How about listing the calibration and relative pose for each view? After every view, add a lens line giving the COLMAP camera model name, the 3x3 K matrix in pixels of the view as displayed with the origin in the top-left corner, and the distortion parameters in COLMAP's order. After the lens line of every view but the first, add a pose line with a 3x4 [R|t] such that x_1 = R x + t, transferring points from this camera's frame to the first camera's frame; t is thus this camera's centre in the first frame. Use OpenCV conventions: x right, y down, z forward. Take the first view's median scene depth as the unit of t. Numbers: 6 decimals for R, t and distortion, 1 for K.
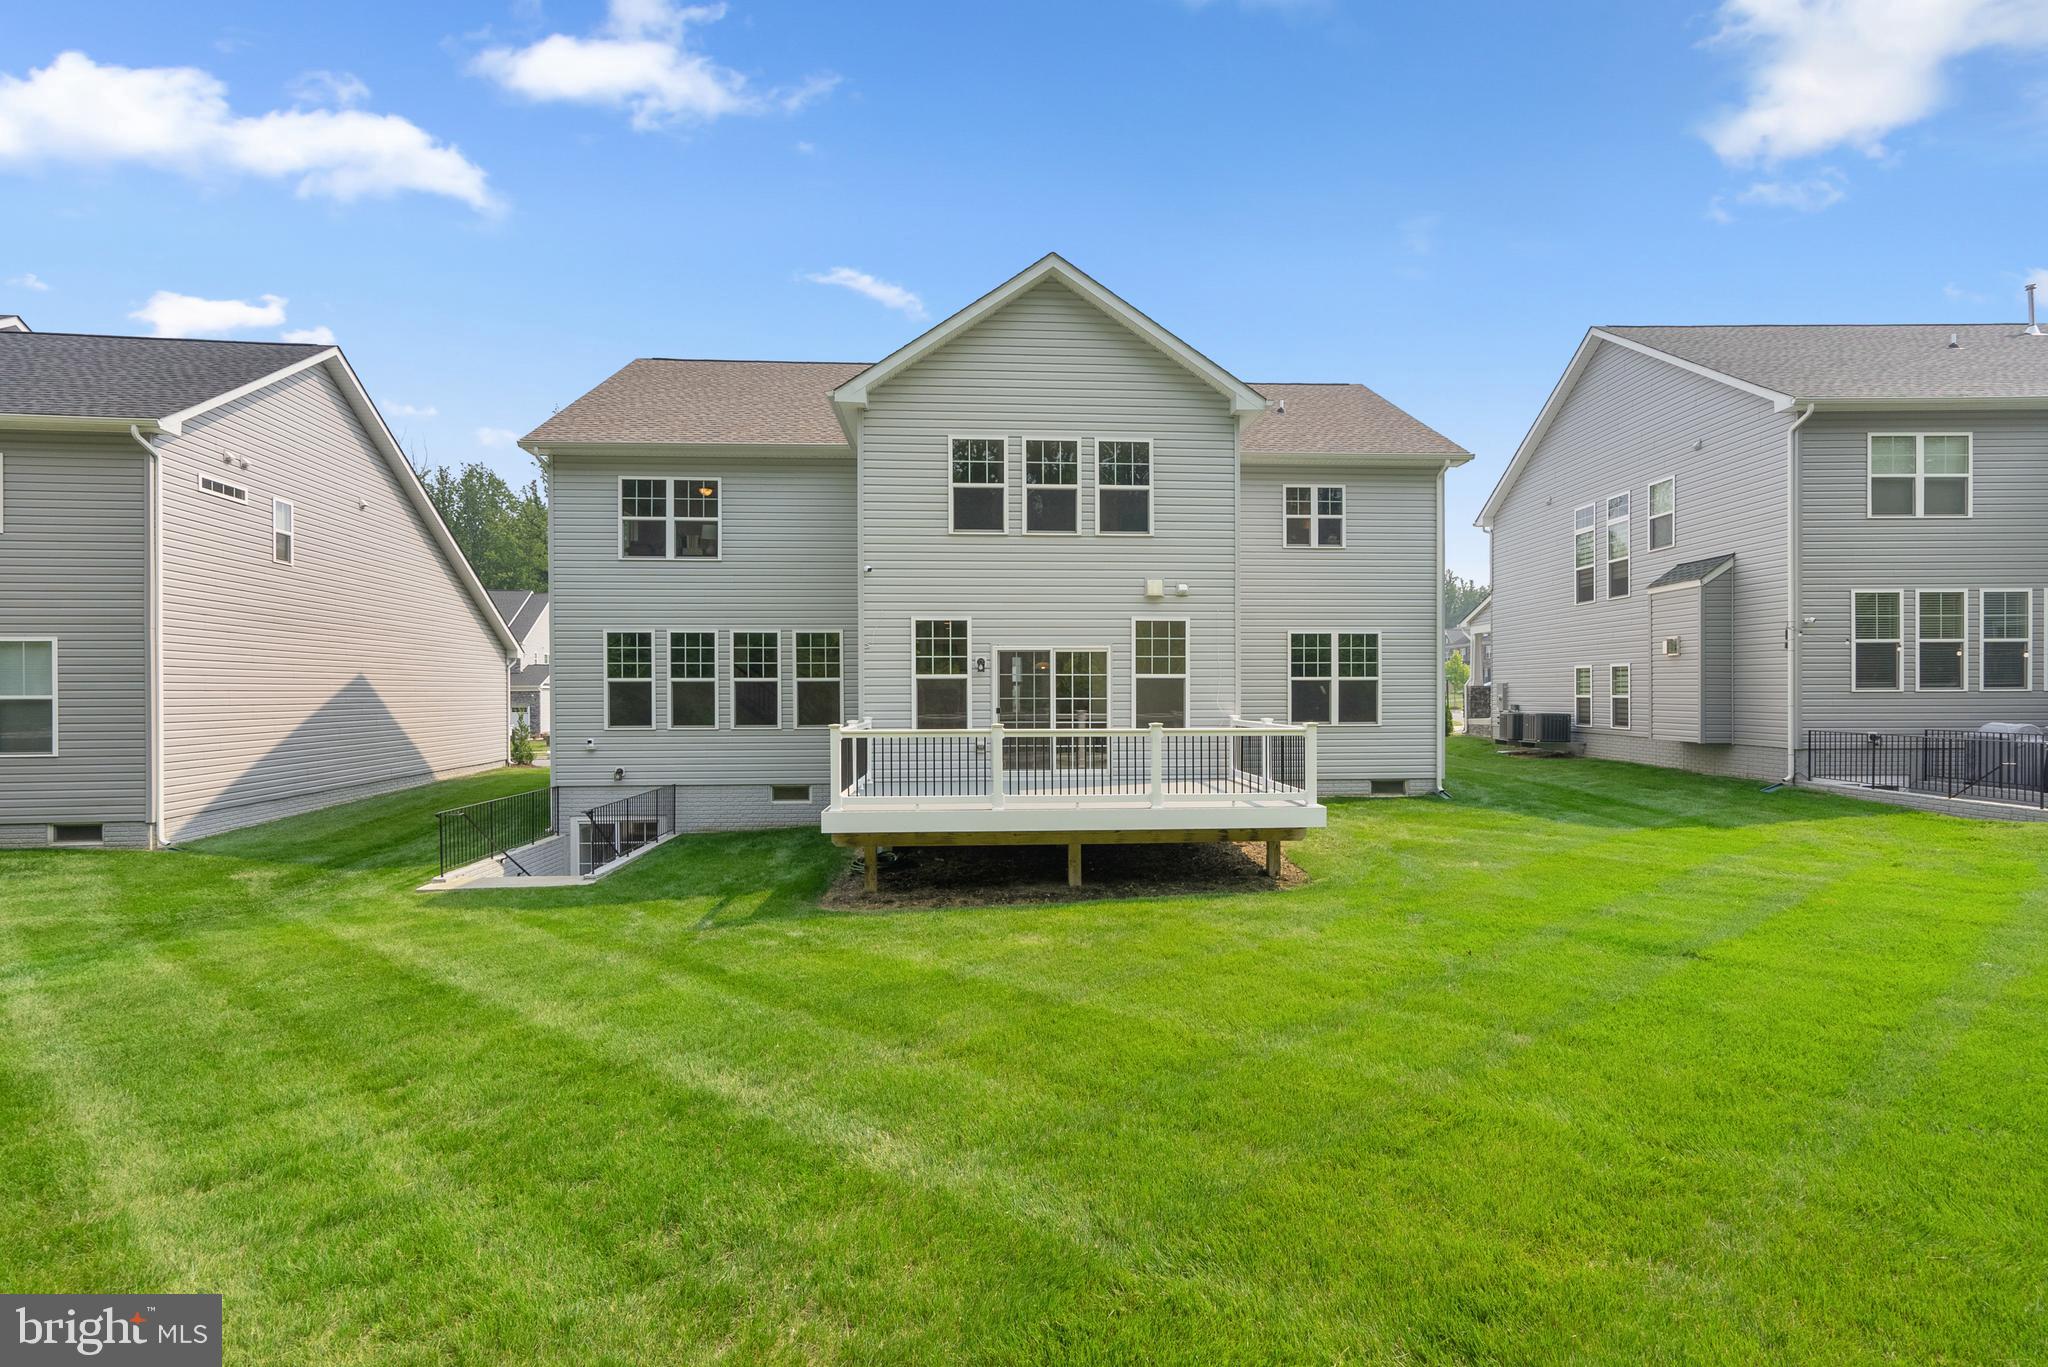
lens RADIAL K [[954.9, 0, 1024.0], [0, 954.9, 683.5], [0, 0, 1]] dist [-0.000554, 0.000183]
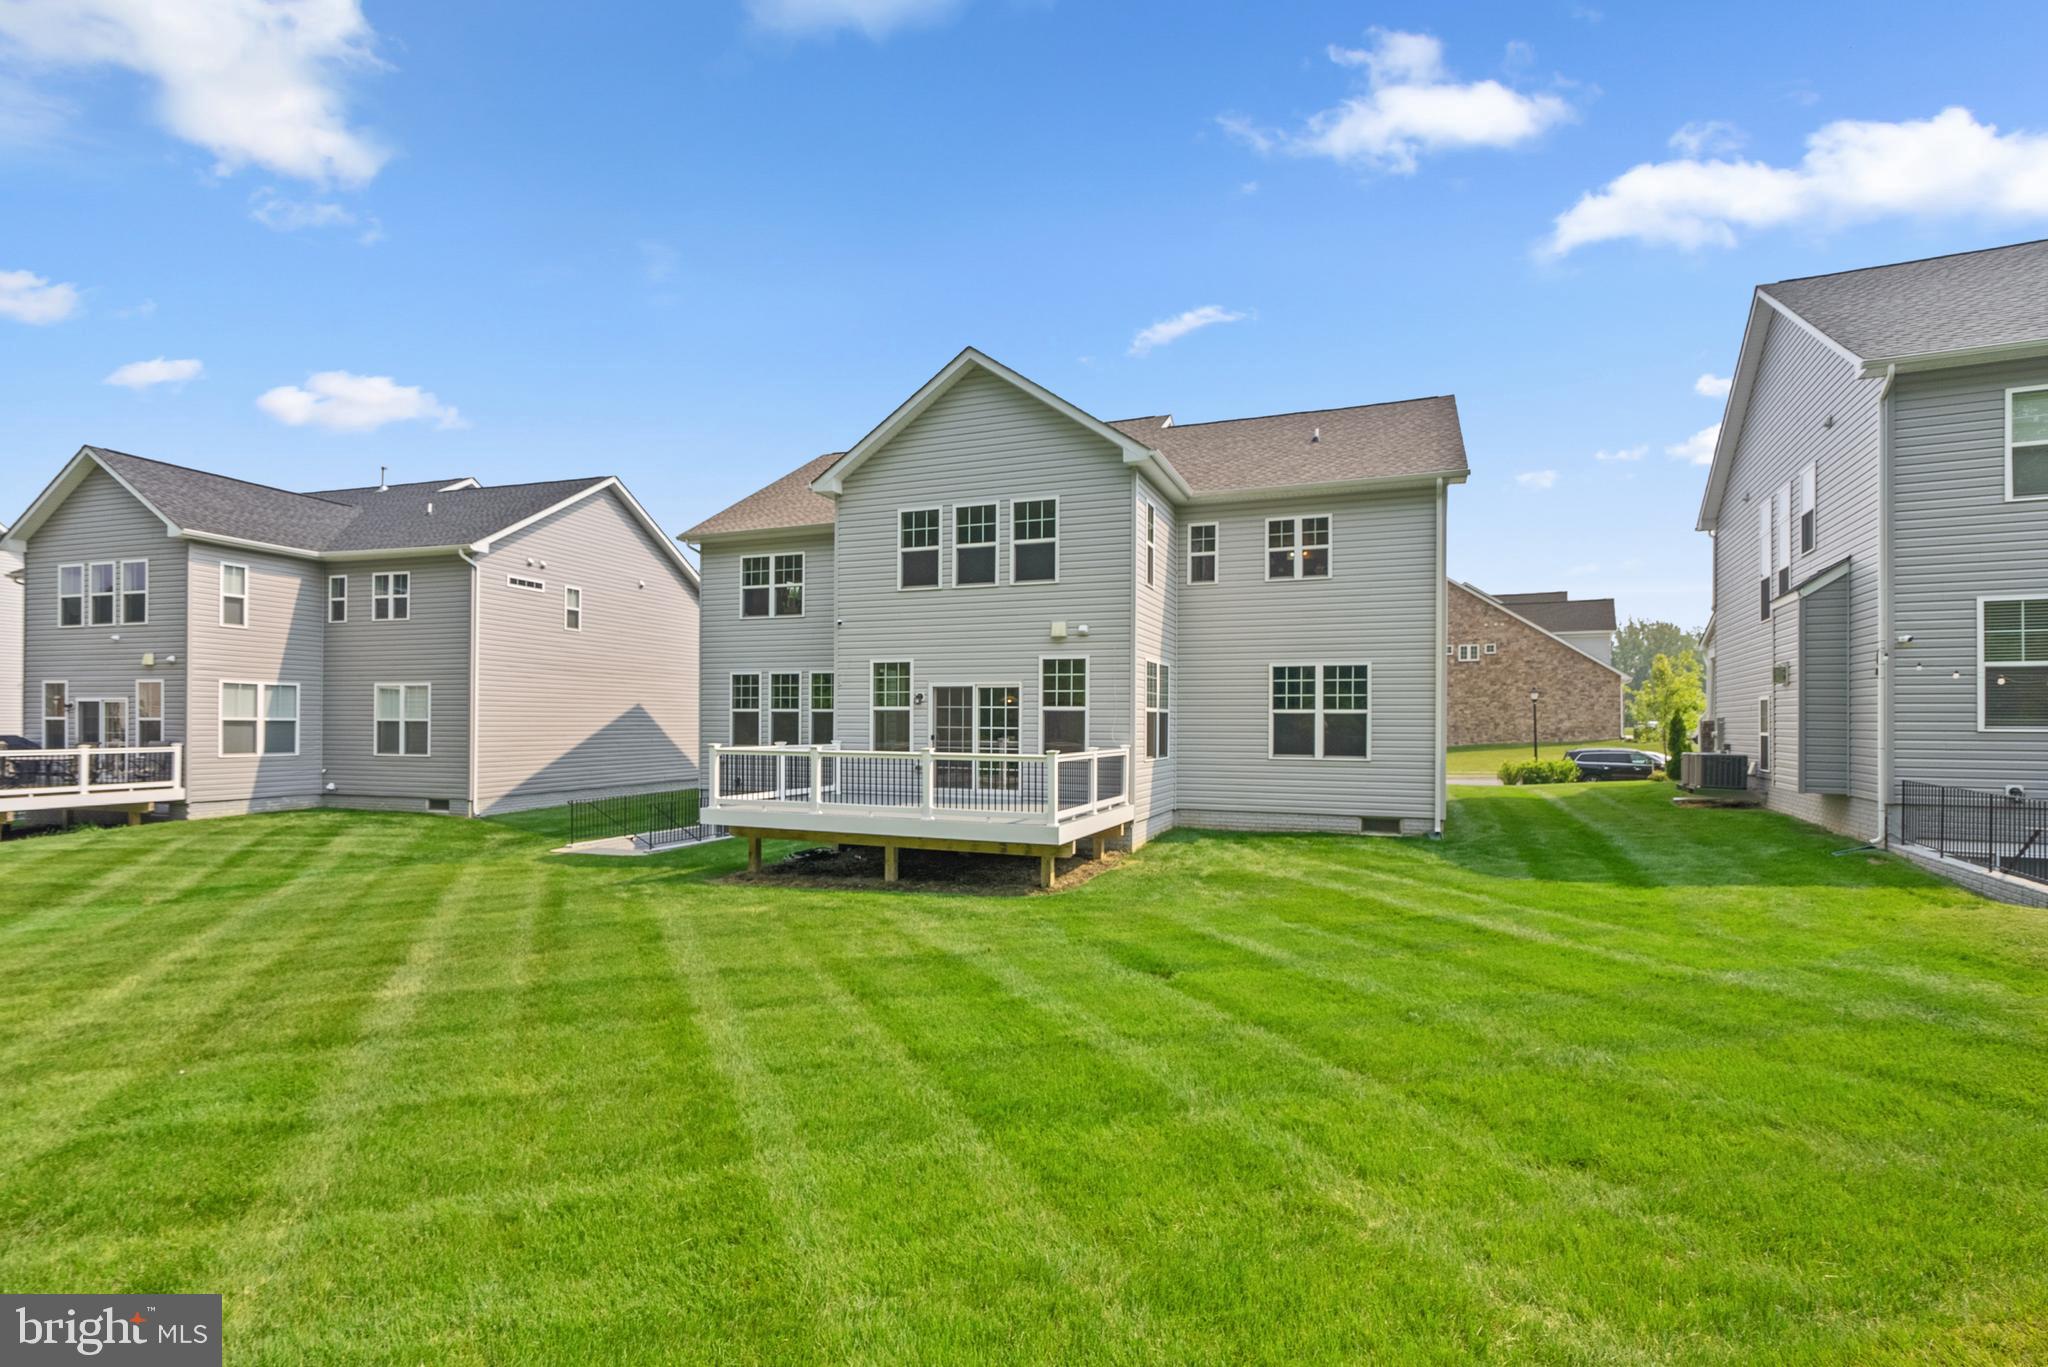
lens RADIAL K [[946.0, 0, 1016.7], [0, 946.0, 708.6], [0, 0, 1]] dist [0.000851, 0.000265]
pose [[0.901929, 0.002461, -0.431877, 0.568659], [-0.005180, 0.999973, -0.005119, -0.001683], [0.431853, 0.006854, 0.901918, -0.016097]]
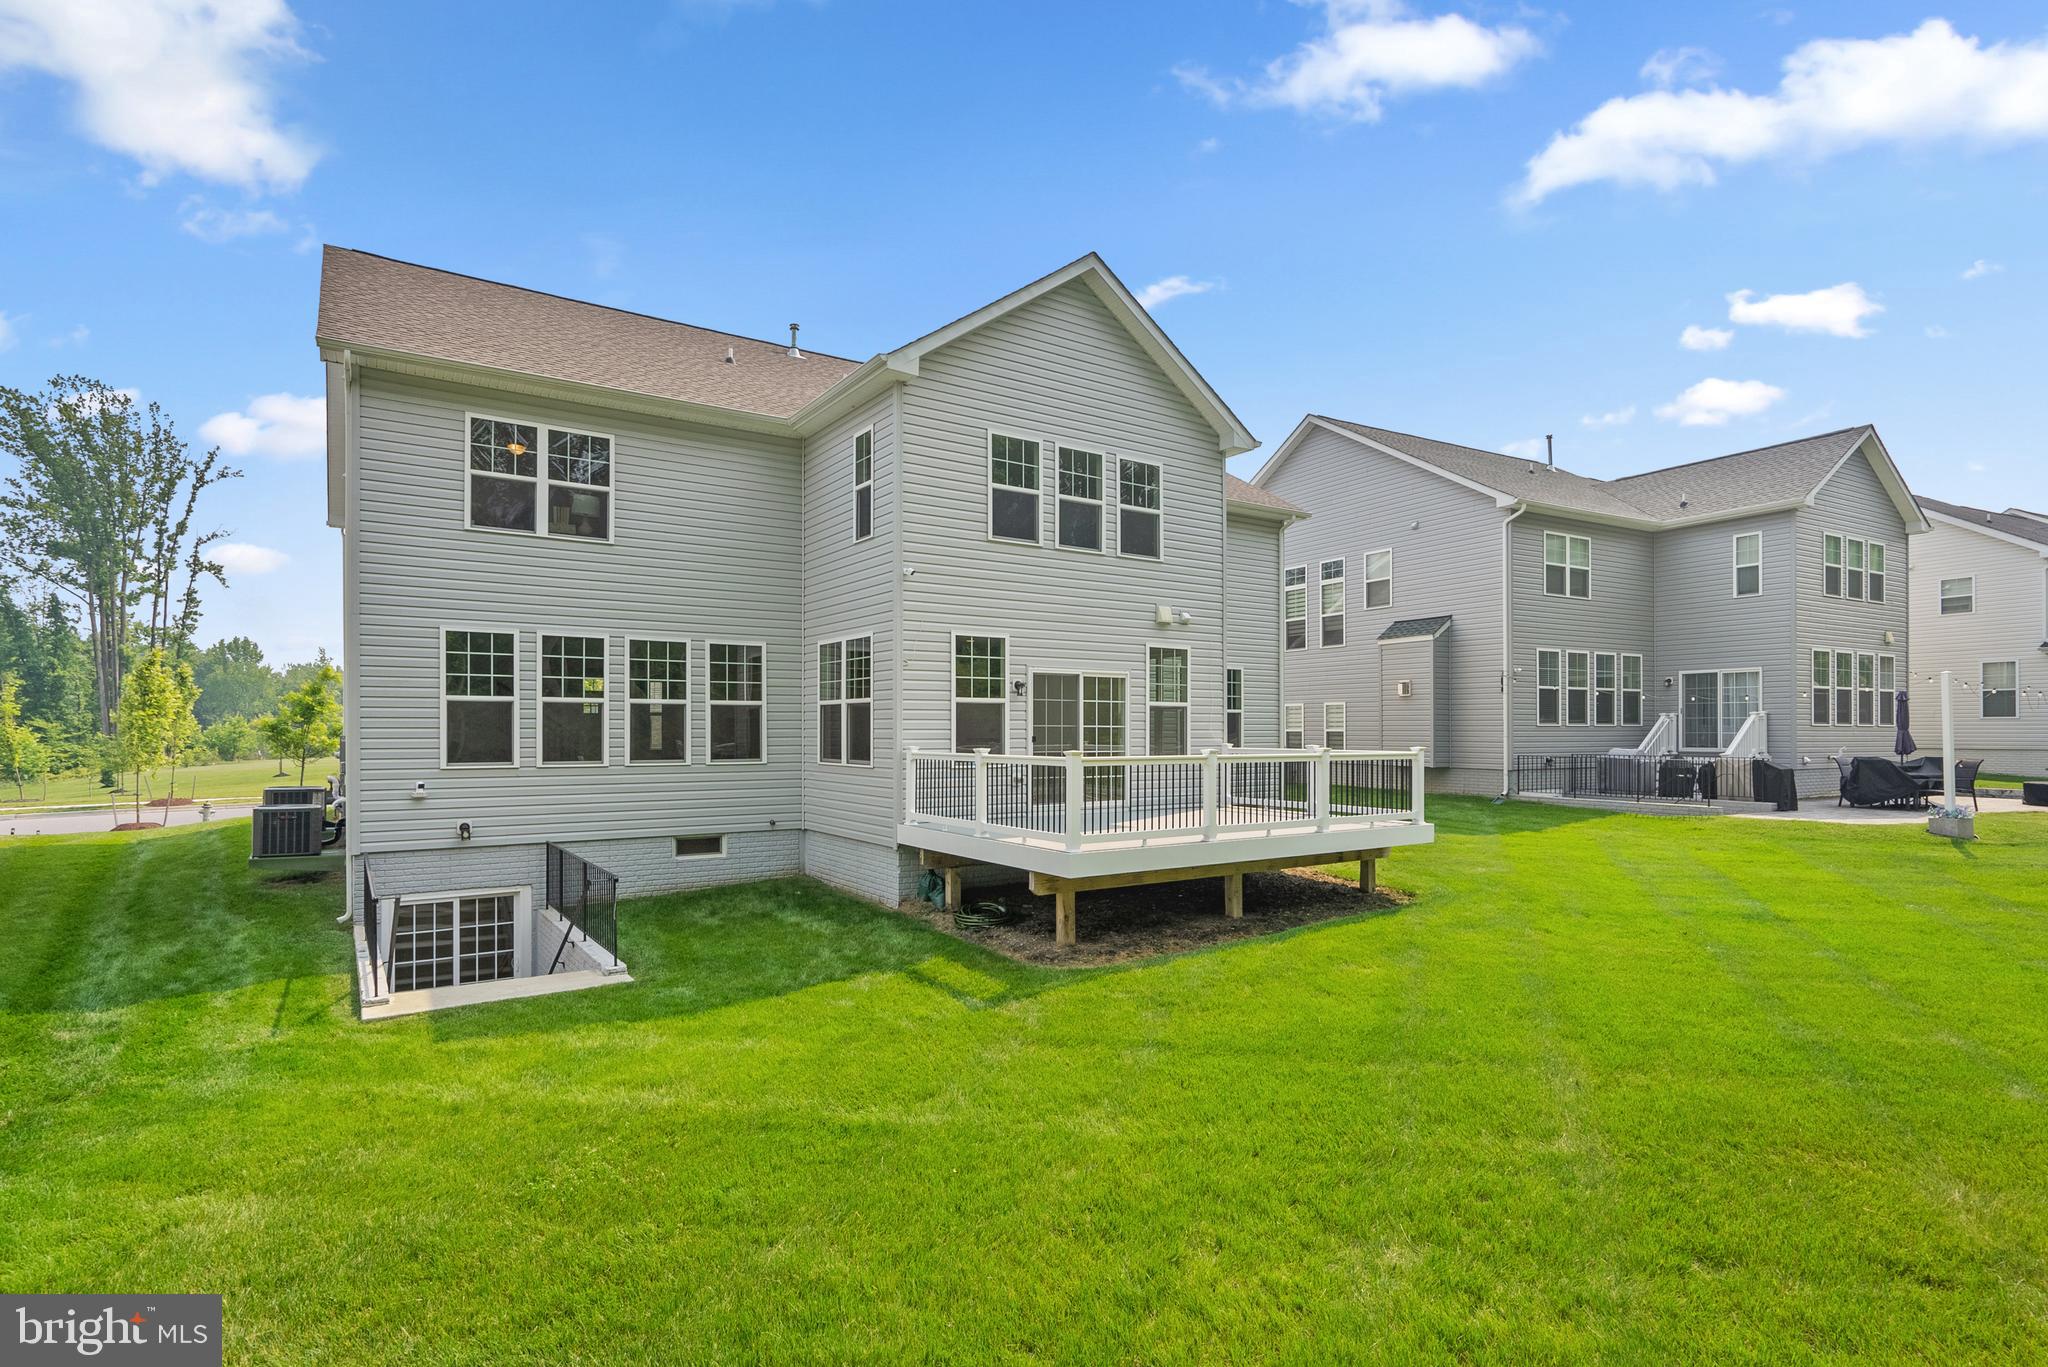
lens RADIAL K [[998.6, 0, 995.0], [0, 998.6, 709.7], [0, 0, 1]] dist [0.001058, -0.000005]
pose [[0.873132, 0.014166, 0.487278, -0.515752], [-0.008180, 0.999863, -0.014411, 0.014384], [-0.487415, 0.008597, 0.873128, 0.186121]]
